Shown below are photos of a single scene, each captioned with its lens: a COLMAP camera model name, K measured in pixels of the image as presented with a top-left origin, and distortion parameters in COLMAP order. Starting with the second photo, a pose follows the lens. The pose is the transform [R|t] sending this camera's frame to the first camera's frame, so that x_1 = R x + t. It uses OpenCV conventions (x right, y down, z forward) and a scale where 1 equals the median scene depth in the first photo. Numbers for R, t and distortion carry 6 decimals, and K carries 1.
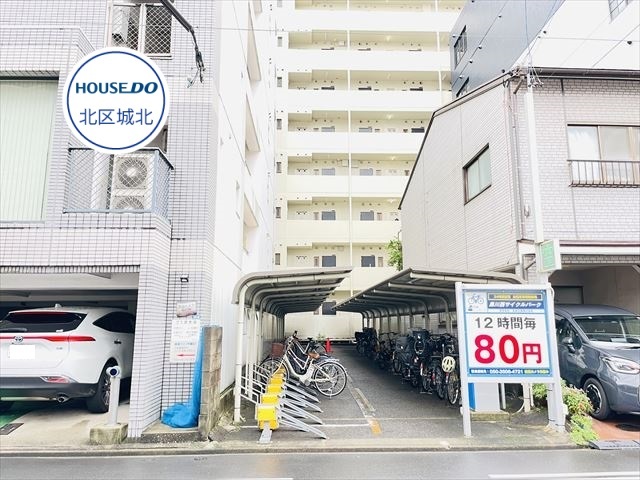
lens RADIAL K [[481.2, 0, 318.1], [0, 481.2, 231.9], [0, 0, 1]] dist [0.008257, -0.002952]
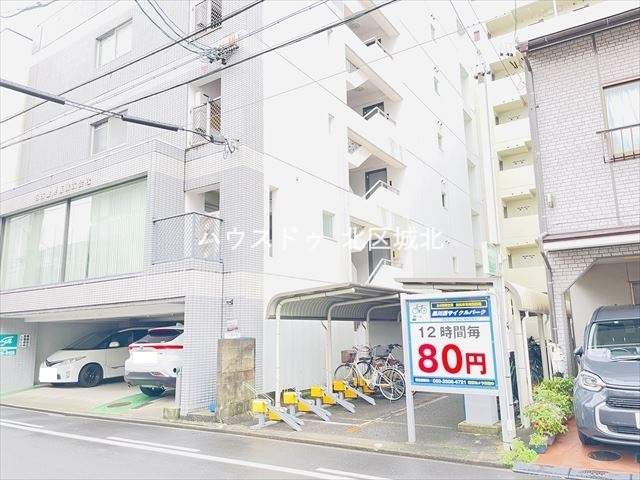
lens RADIAL K [[481.2, 0, 318.1], [0, 481.2, 231.9], [0, 0, 1]] dist [0.008257, -0.002952]
pose [[0.816246, -0.132683, -0.562261, 0.752538], [0.127968, 0.990616, -0.047993, -0.000404], [0.563353, -0.032777, 0.825566, 0.044892]]
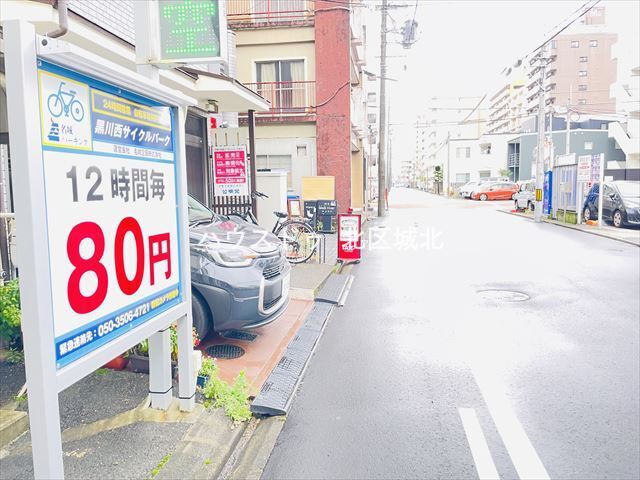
lens RADIAL K [[481.2, 0, 318.1], [0, 481.2, 231.9], [0, 0, 1]] dist [0.008257, -0.002952]
pose [[0.179710, -0.099265, 0.978699, 0.069082], [-0.175240, 0.975752, 0.131144, 0.152166], [-0.967985, -0.195076, 0.157957, 0.802553]]
